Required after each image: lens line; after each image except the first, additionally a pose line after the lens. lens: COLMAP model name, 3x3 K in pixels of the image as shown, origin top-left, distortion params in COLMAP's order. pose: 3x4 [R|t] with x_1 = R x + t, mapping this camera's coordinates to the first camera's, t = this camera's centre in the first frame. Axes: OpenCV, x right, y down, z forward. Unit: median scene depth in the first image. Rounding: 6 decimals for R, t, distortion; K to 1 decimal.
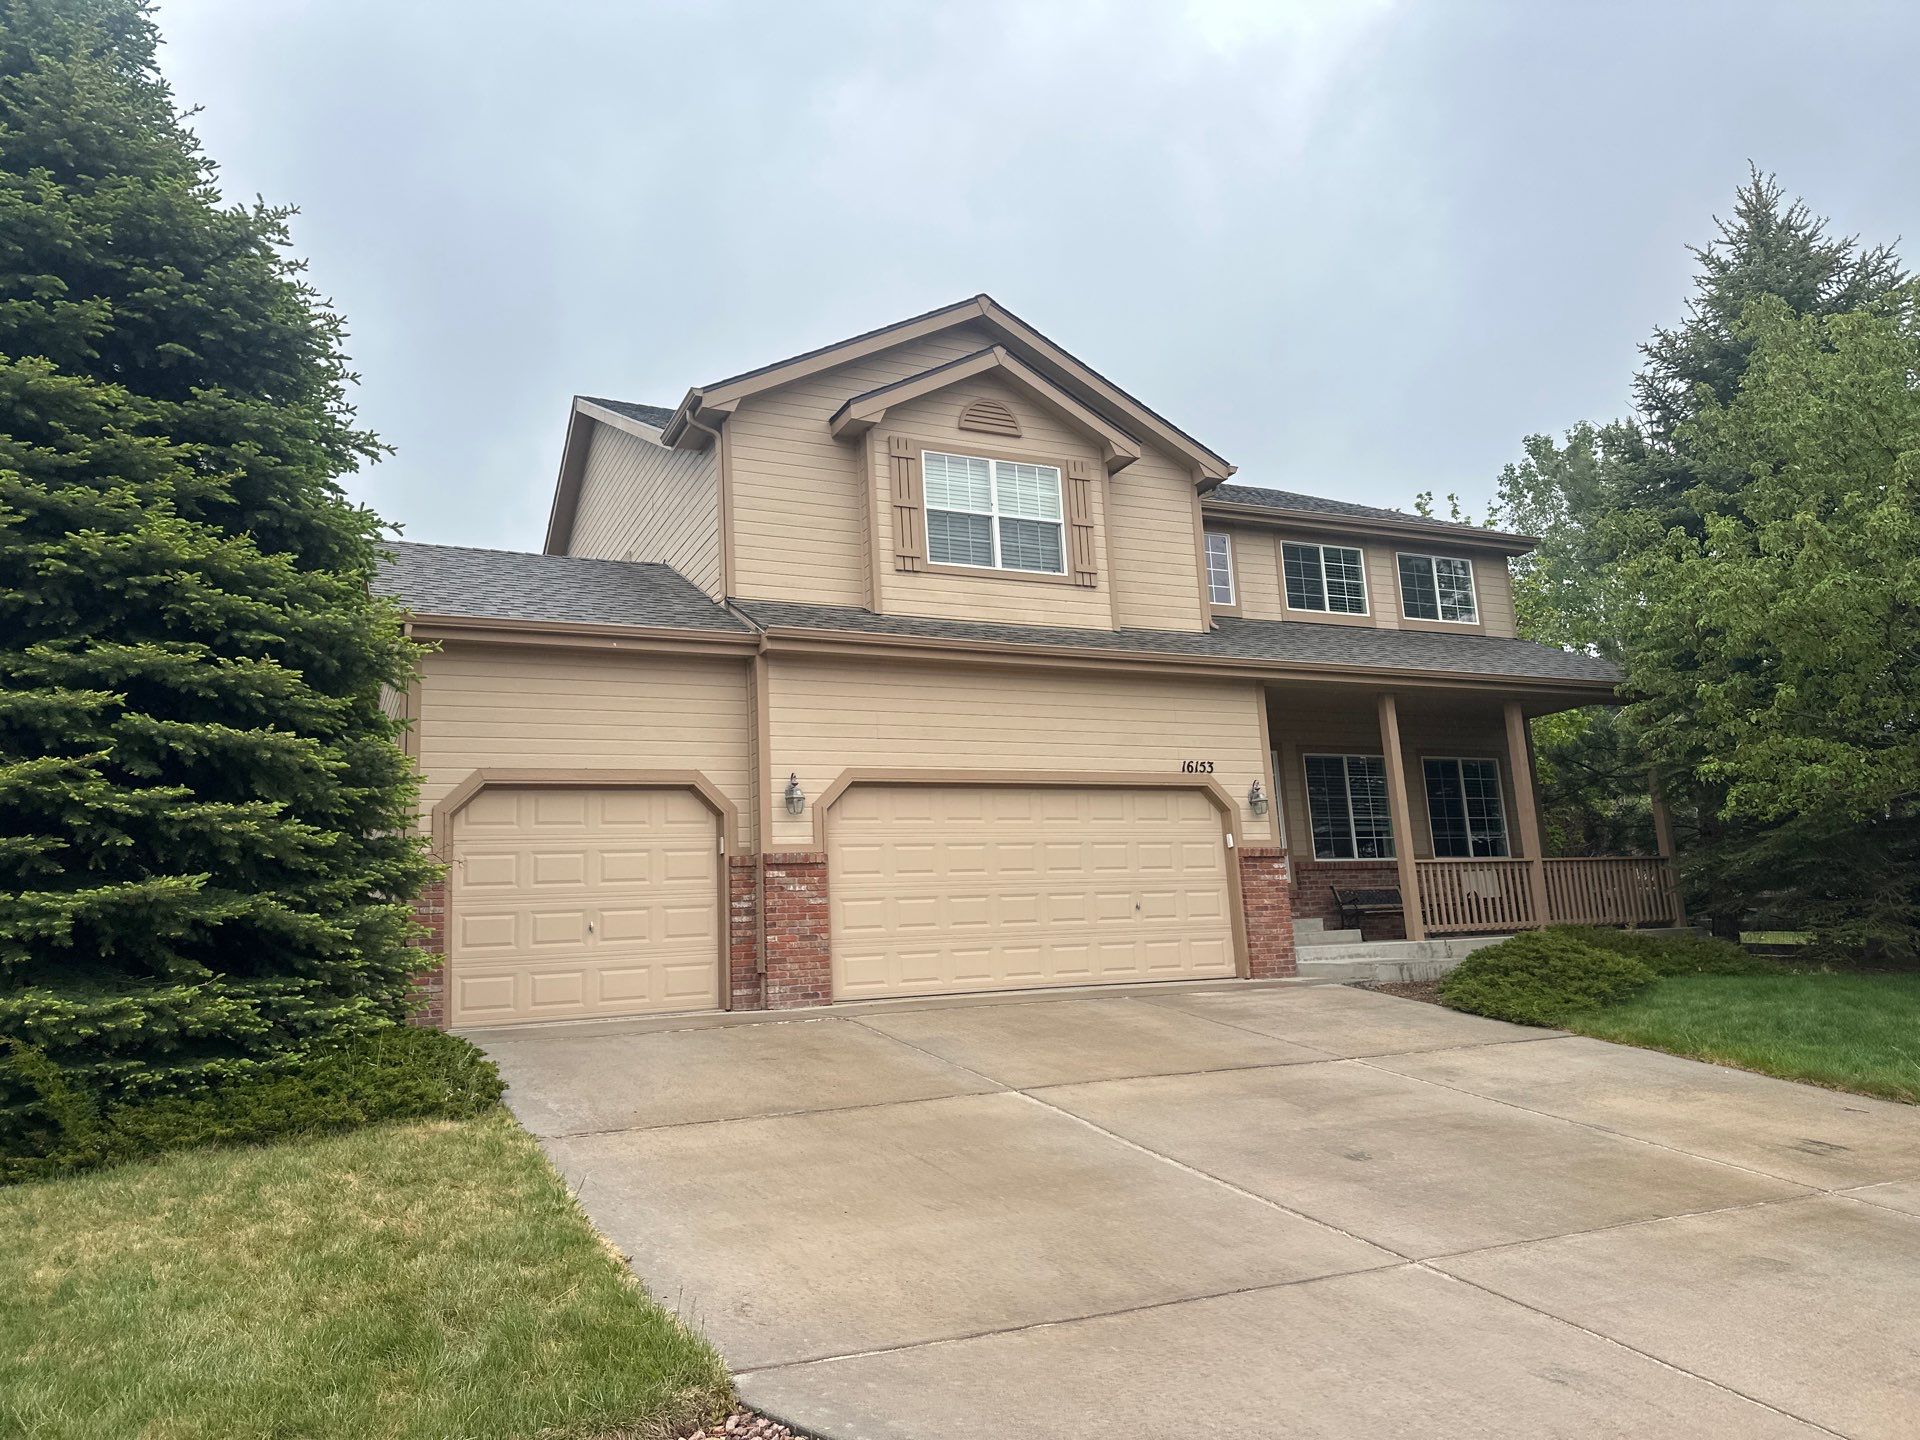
lens RADIAL K [[1428.7, 0, 960.0], [0, 1428.7, 720.0], [0, 0, 1]] dist [-0.005174, -0.005512]
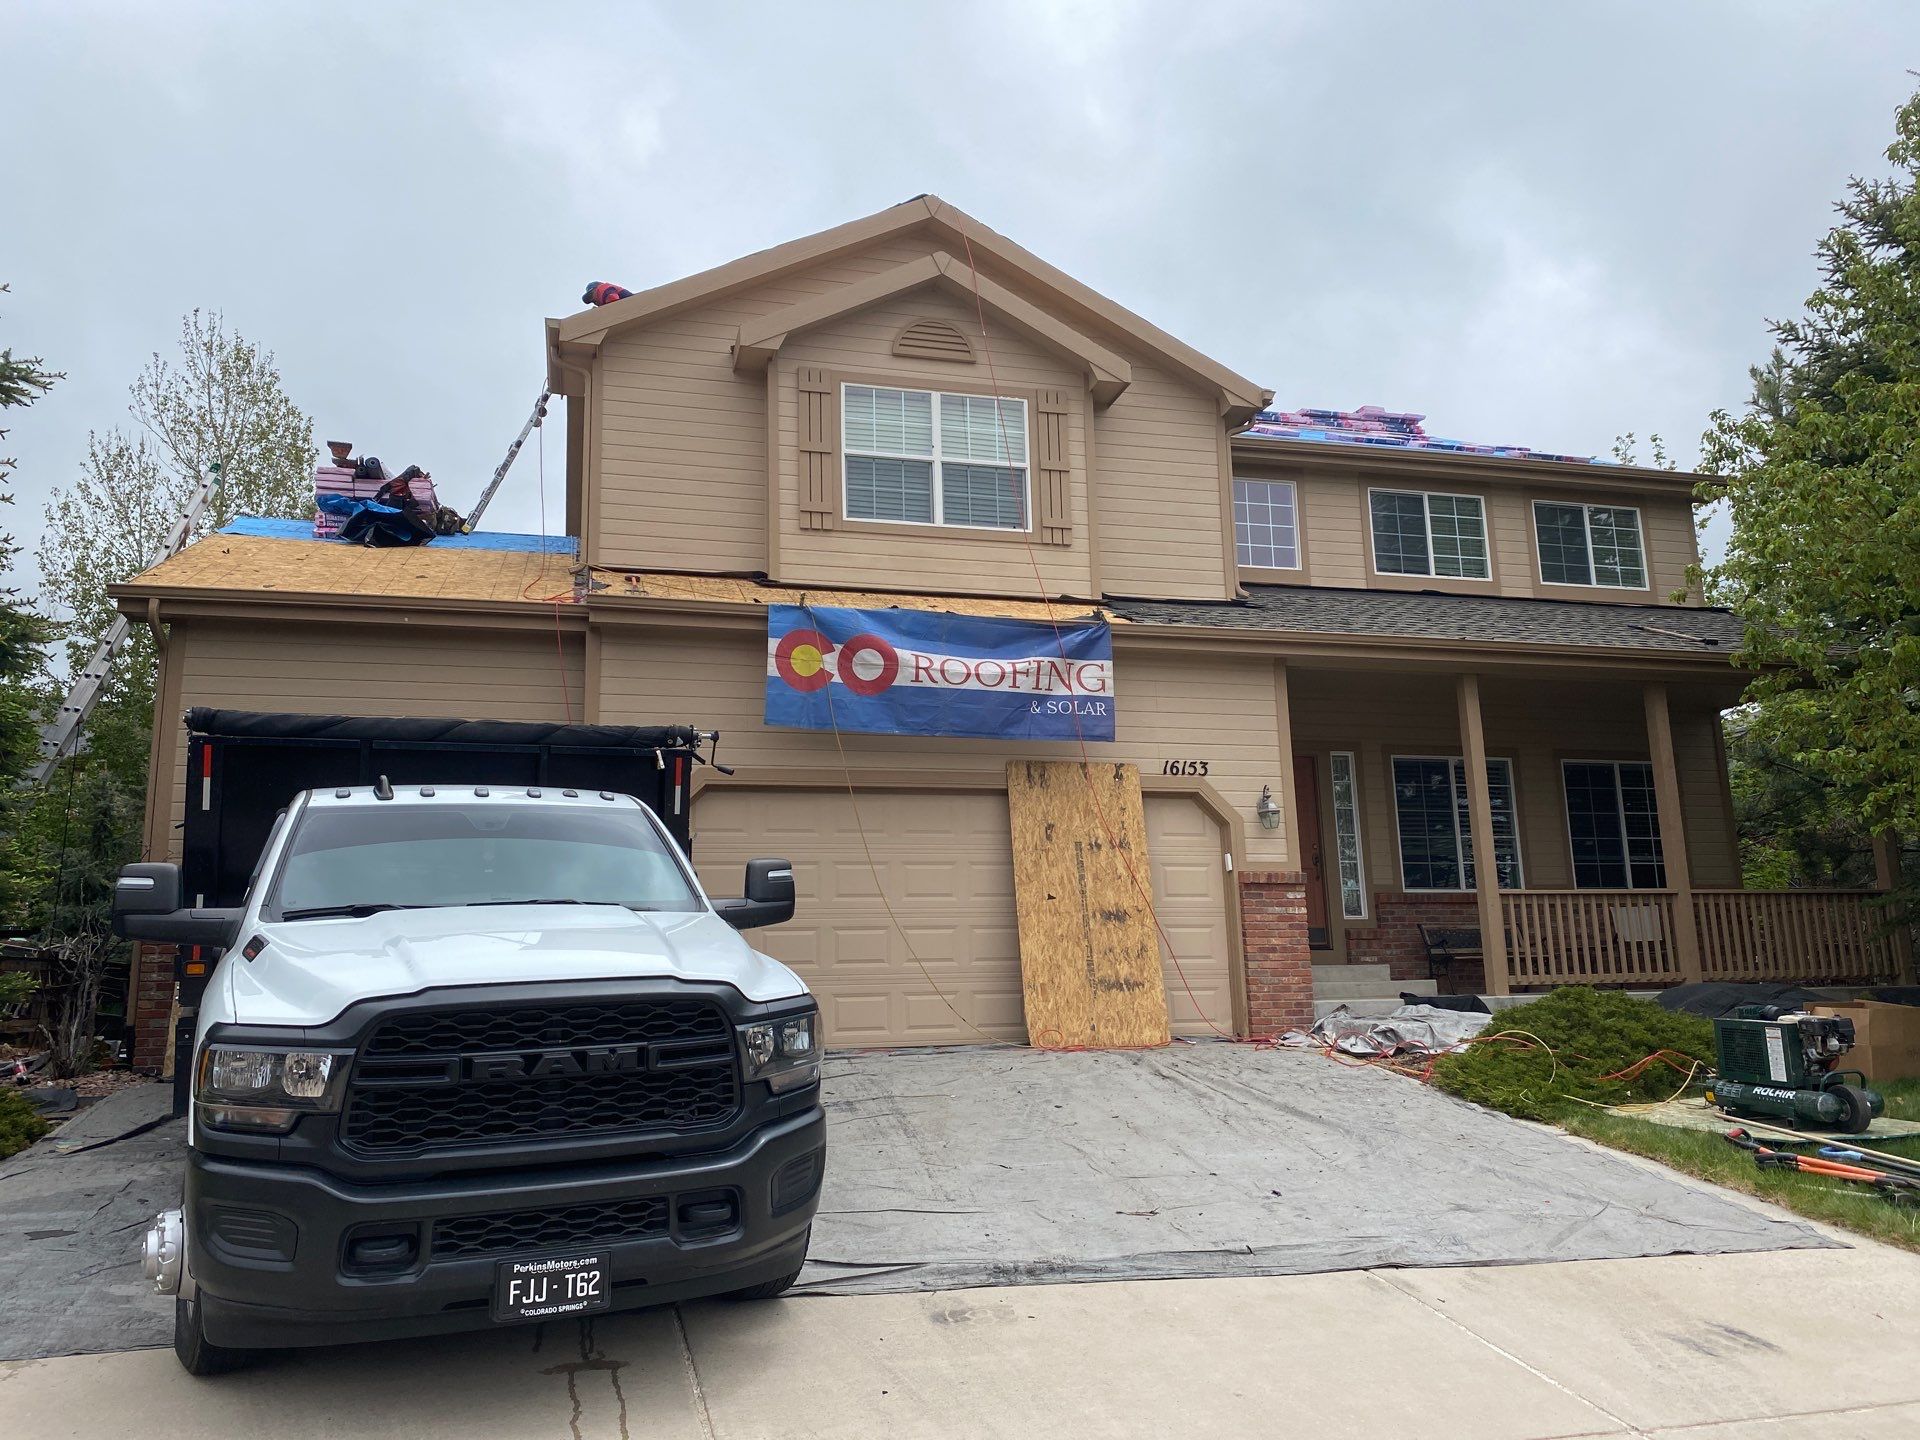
lens RADIAL K [[1530.9, 0, 960.0], [0, 1530.9, 720.0], [0, 0, 1]] dist [0.092092, -0.500197]
pose [[0.980712, -0.006167, -0.195362, 0.203998], [0.004410, 0.999946, -0.009427, 0.013282], [0.195410, 0.008383, 0.980686, 0.140855]]
